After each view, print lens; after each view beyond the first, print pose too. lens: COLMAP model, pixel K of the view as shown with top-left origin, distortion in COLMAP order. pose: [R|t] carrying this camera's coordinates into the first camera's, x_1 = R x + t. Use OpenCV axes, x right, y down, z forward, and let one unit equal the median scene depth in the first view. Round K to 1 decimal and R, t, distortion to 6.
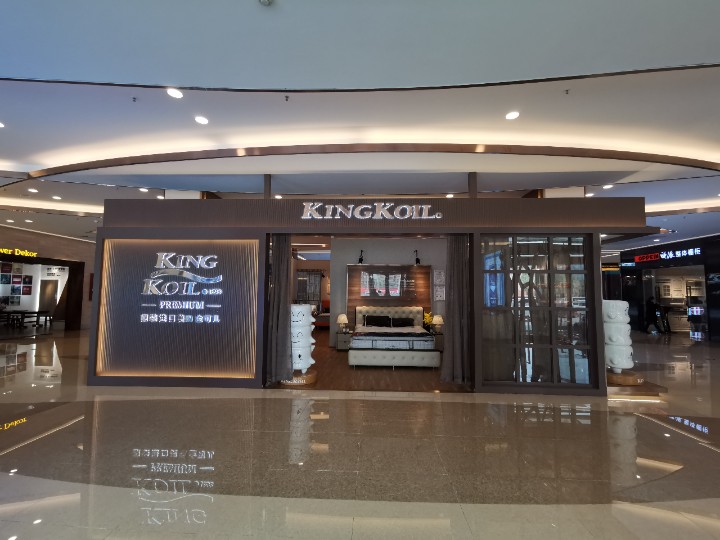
lens RADIAL K [[326.8, 0, 358.2], [0, 326.8, 273.6], [0, 0, 1]] dist [0.012081, 0.000180]
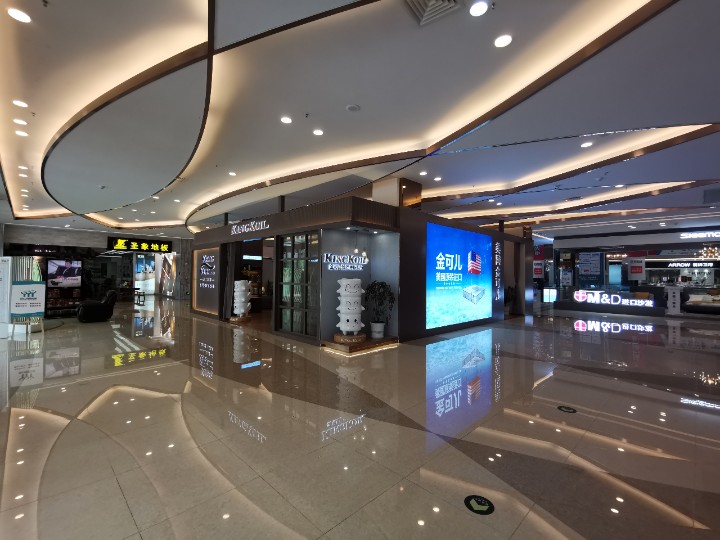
lens RADIAL K [[326.8, 0, 358.7], [0, 326.8, 267.6], [0, 0, 1]] dist [0.012081, 0.000180]
pose [[0.743506, -0.017230, -0.668507, 1.670185], [0.041857, 0.998907, 0.020807, 0.015532], [0.667418, -0.043452, 0.743415, 0.078751]]
